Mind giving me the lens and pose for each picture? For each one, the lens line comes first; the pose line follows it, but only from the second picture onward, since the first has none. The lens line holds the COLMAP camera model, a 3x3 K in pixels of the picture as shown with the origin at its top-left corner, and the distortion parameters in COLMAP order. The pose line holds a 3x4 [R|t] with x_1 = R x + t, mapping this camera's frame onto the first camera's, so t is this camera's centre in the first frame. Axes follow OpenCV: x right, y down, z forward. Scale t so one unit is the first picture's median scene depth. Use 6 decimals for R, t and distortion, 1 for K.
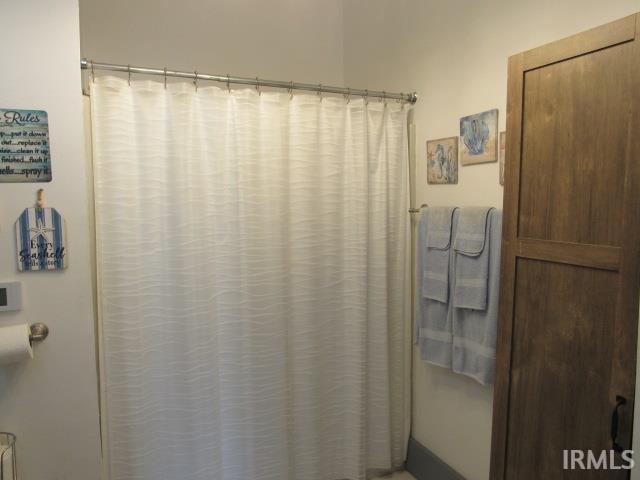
lens RADIAL K [[457.6, 0, 317.8], [0, 457.6, 235.0], [0, 0, 1]] dist [-0.026623, 0.009427]
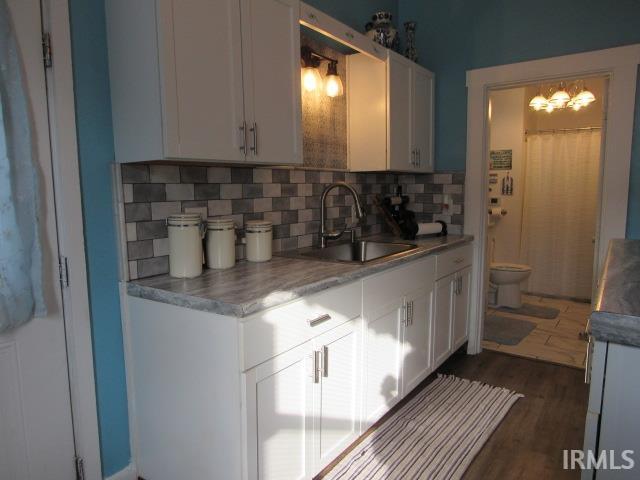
lens RADIAL K [[457.6, 0, 321.5], [0, 457.6, 238.7], [0, 0, 1]] dist [-0.026623, 0.009427]
pose [[0.493266, 0.102629, -0.863803, 1.791637], [-0.074911, 0.994339, 0.075361, 0.261212], [0.866647, 0.027536, 0.498161, -2.023825]]
